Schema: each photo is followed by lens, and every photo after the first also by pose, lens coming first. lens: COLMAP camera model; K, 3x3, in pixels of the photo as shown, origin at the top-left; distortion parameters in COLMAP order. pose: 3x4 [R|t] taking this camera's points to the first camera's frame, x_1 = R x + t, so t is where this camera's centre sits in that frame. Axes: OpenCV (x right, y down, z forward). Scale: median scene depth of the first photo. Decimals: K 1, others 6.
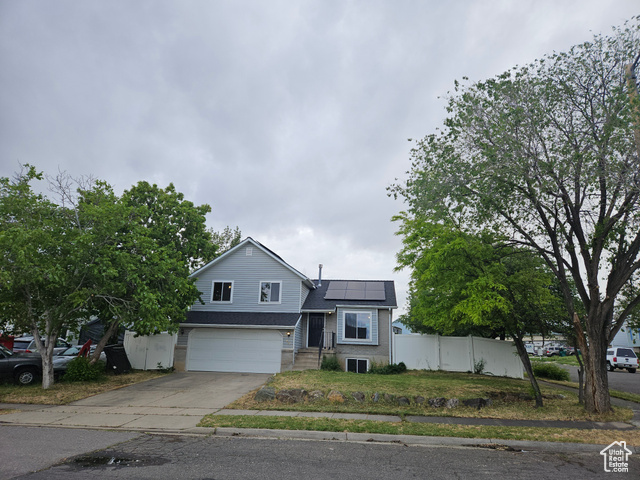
lens RADIAL K [[265.9, 0, 320.0], [0, 265.9, 240.0], [0, 0, 1]] dist [0.035243, -0.012462]
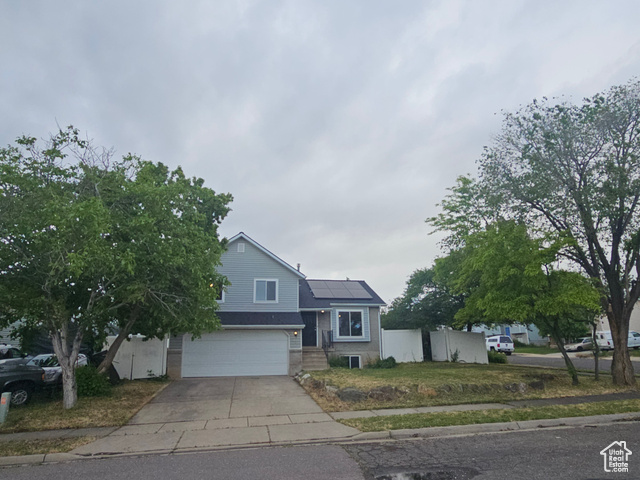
lens RADIAL K [[263.1, 0, 320.0], [0, 263.1, 240.0], [0, 0, 1]] dist [0.000939, -0.000495]
pose [[0.977341, 0.039275, 0.207996, -0.214366], [-0.038609, 0.999228, -0.007262, 0.014673], [-0.208120, -0.000933, 0.978103, 0.043710]]
